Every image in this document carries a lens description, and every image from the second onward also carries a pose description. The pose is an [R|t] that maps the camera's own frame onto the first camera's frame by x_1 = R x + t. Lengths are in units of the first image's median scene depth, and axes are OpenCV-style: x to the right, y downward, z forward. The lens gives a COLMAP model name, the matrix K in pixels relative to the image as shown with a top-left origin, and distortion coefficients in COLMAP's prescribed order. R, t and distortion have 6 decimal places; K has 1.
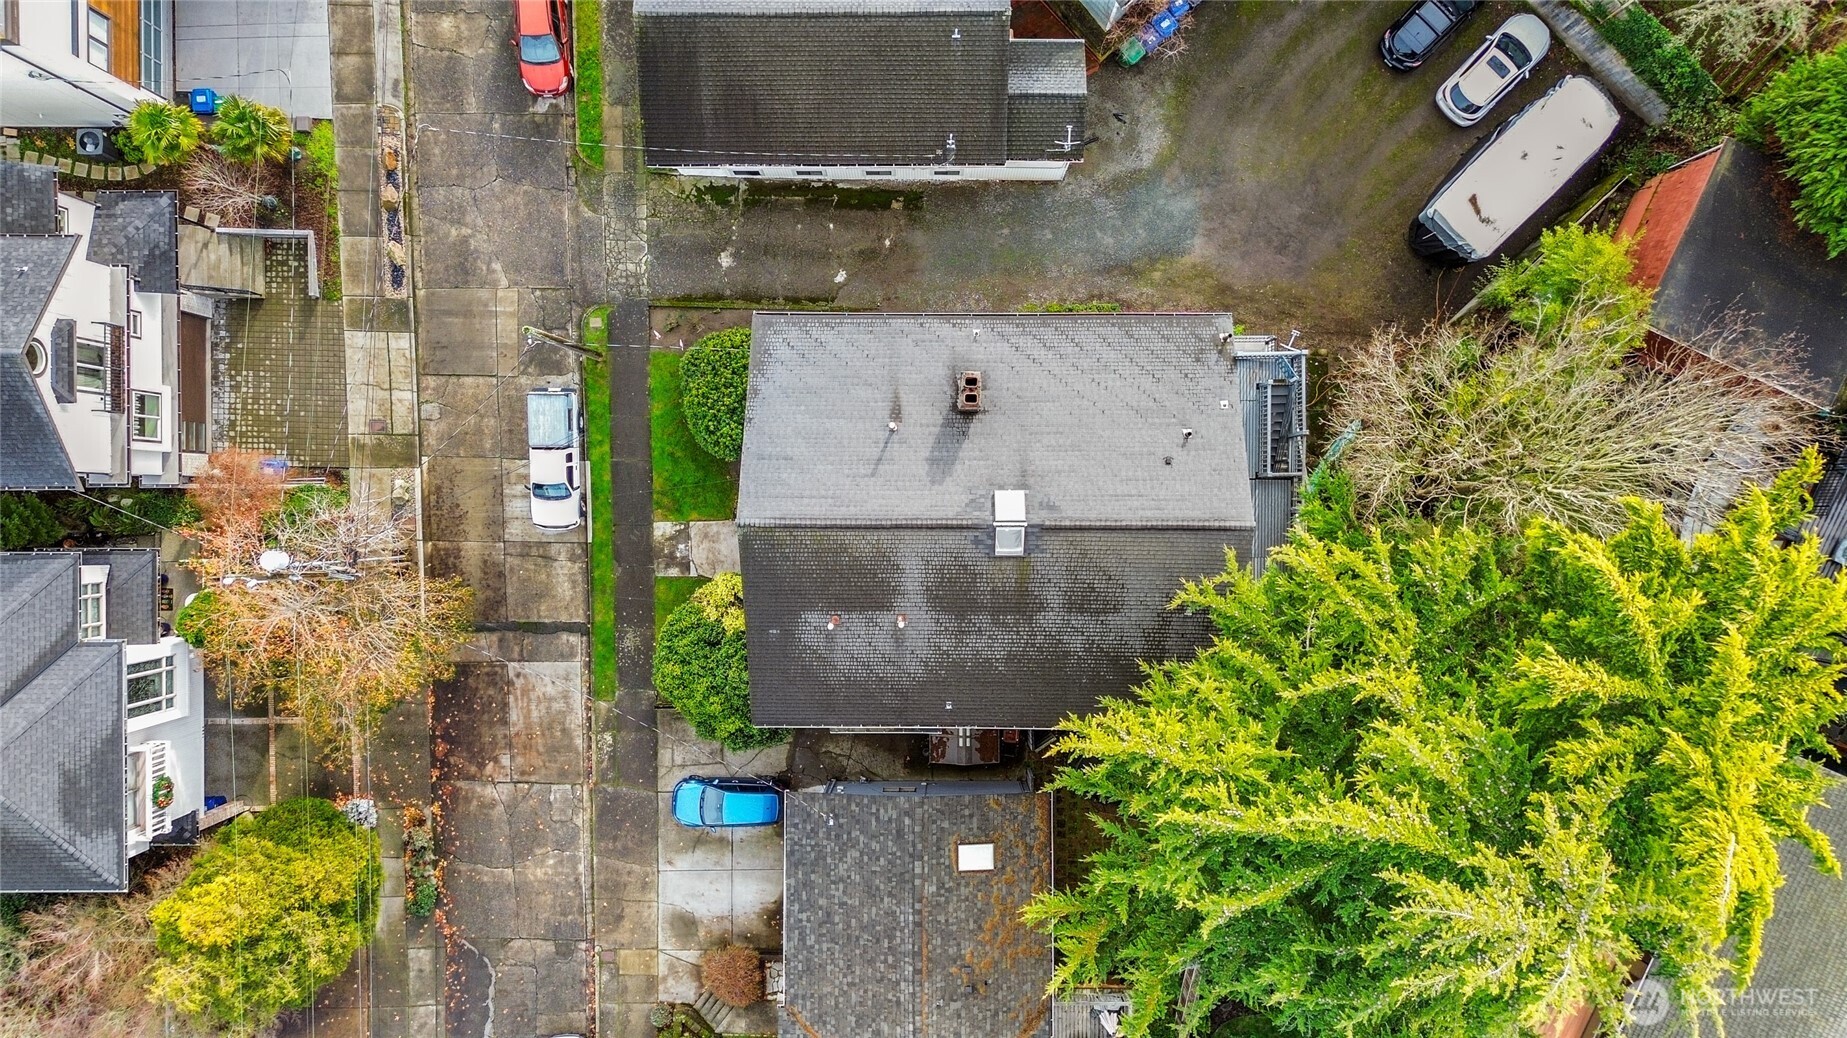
lens RADIAL K [[1288.9, 0, 920.2], [0, 1288.9, 518.5], [0, 0, 1]] dist [0.077593, -0.078277]
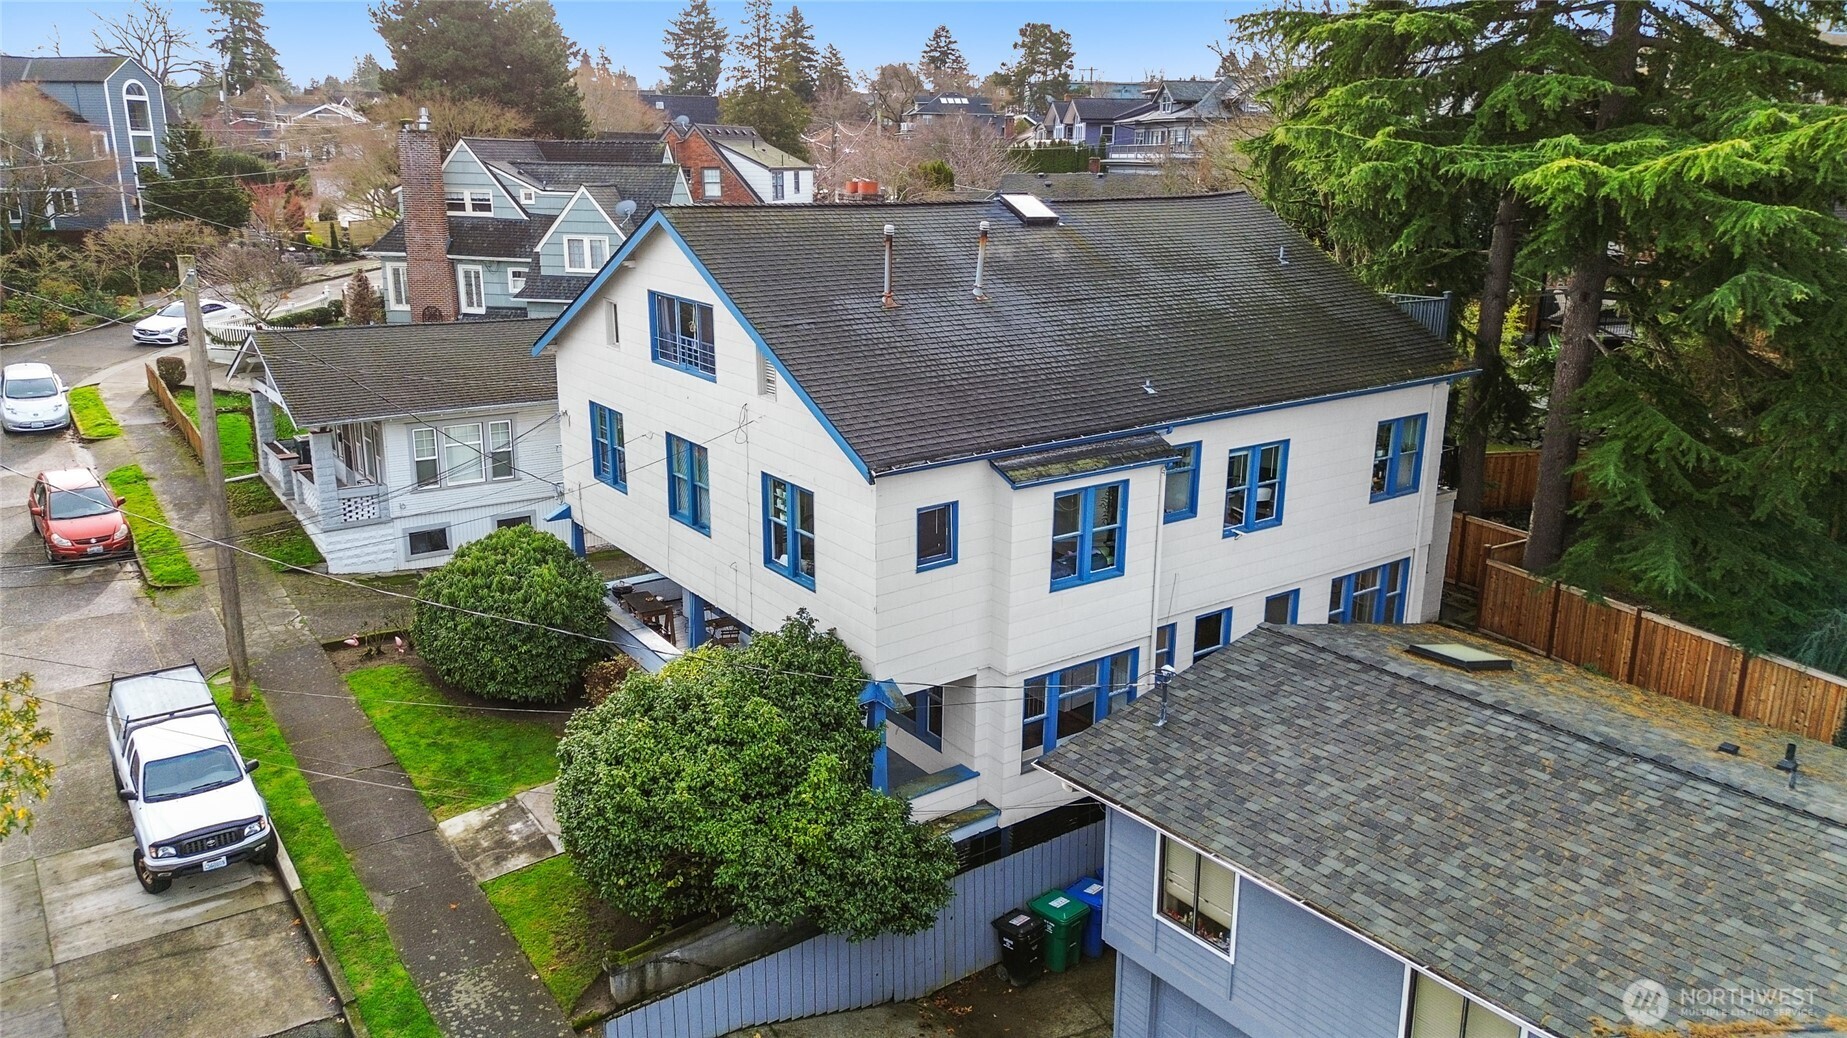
lens RADIAL K [[1288.9, 0, 920.2], [0, 1288.9, 518.5], [0, 0, 1]] dist [0.077593, -0.078277]
pose [[0.802829, -0.155756, 0.575505, -0.328497], [0.596067, 0.230806, -0.769046, 0.451838], [-0.013047, 0.960452, 0.278139, 0.786650]]
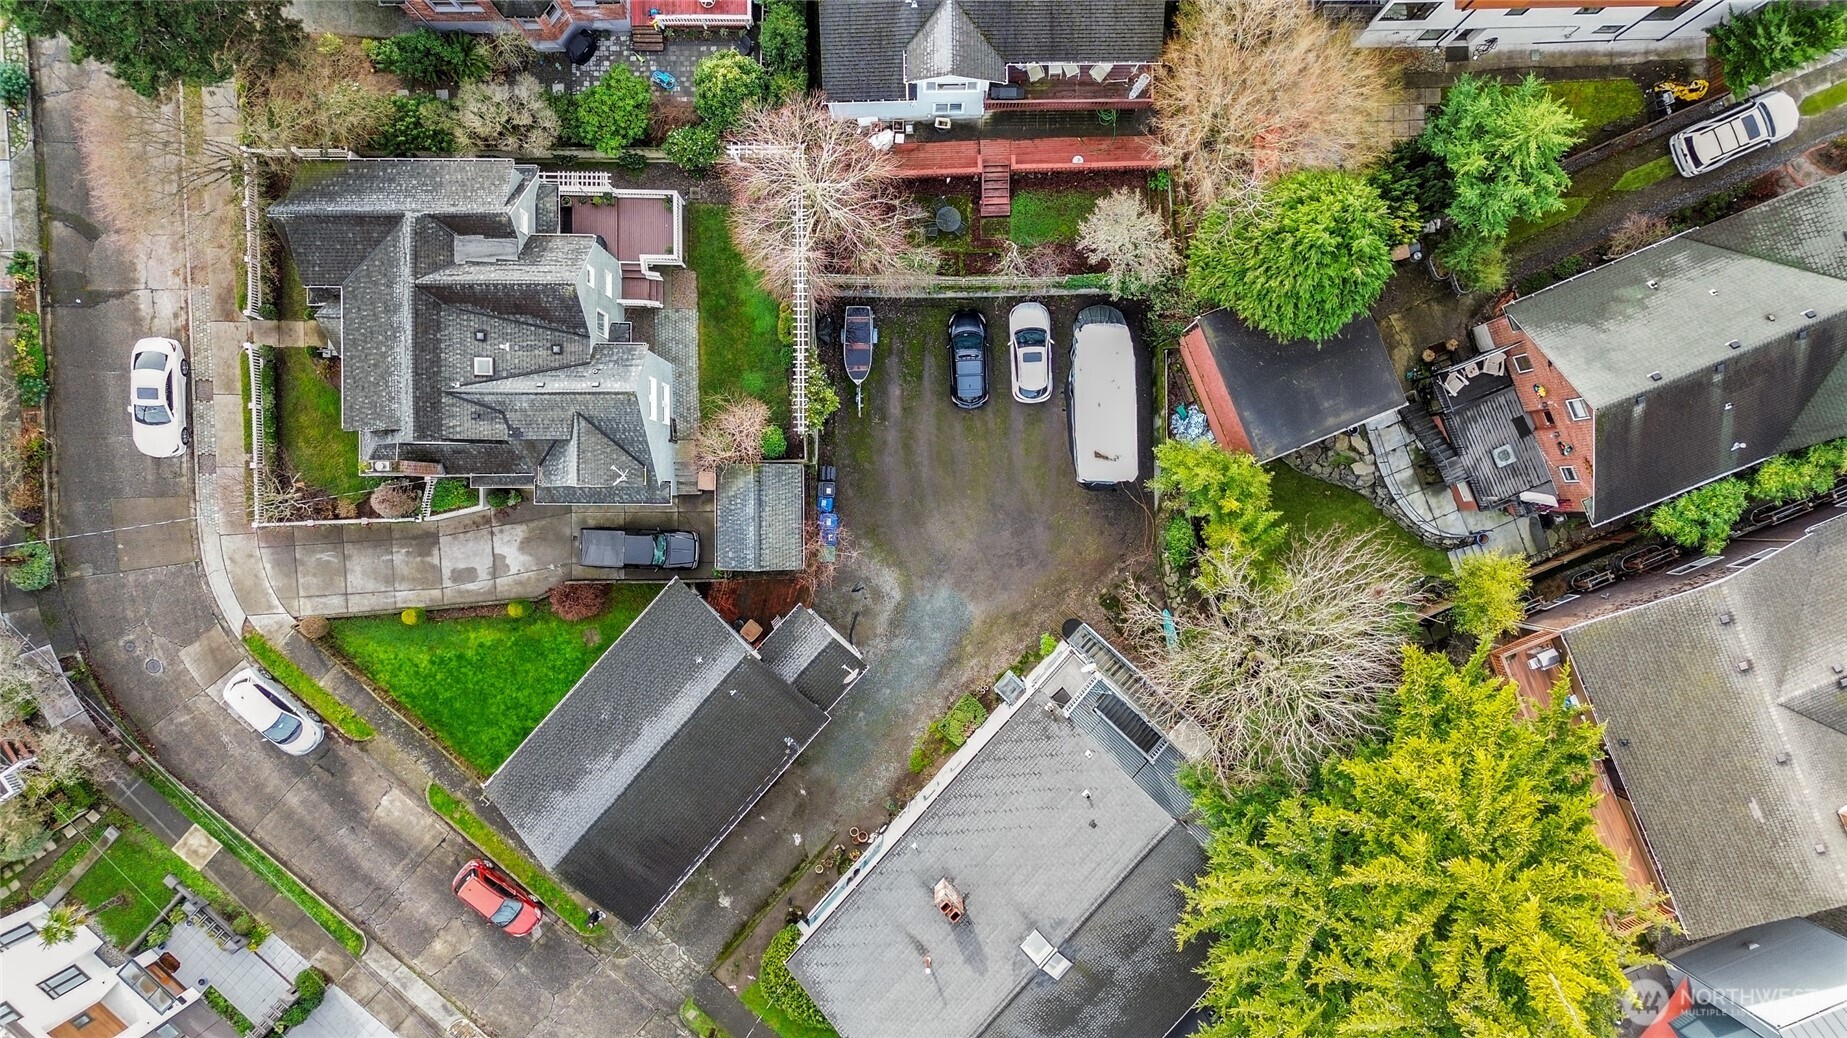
lens RADIAL K [[1288.9, 0, 920.2], [0, 1288.9, 518.5], [0, 0, 1]] dist [0.077593, -0.078277]
pose [[0.675946, -0.736950, -0.001252, 0.255313], [0.736935, 0.675941, -0.005483, -0.313007], [0.004887, 0.002783, 0.999984, -0.249896]]
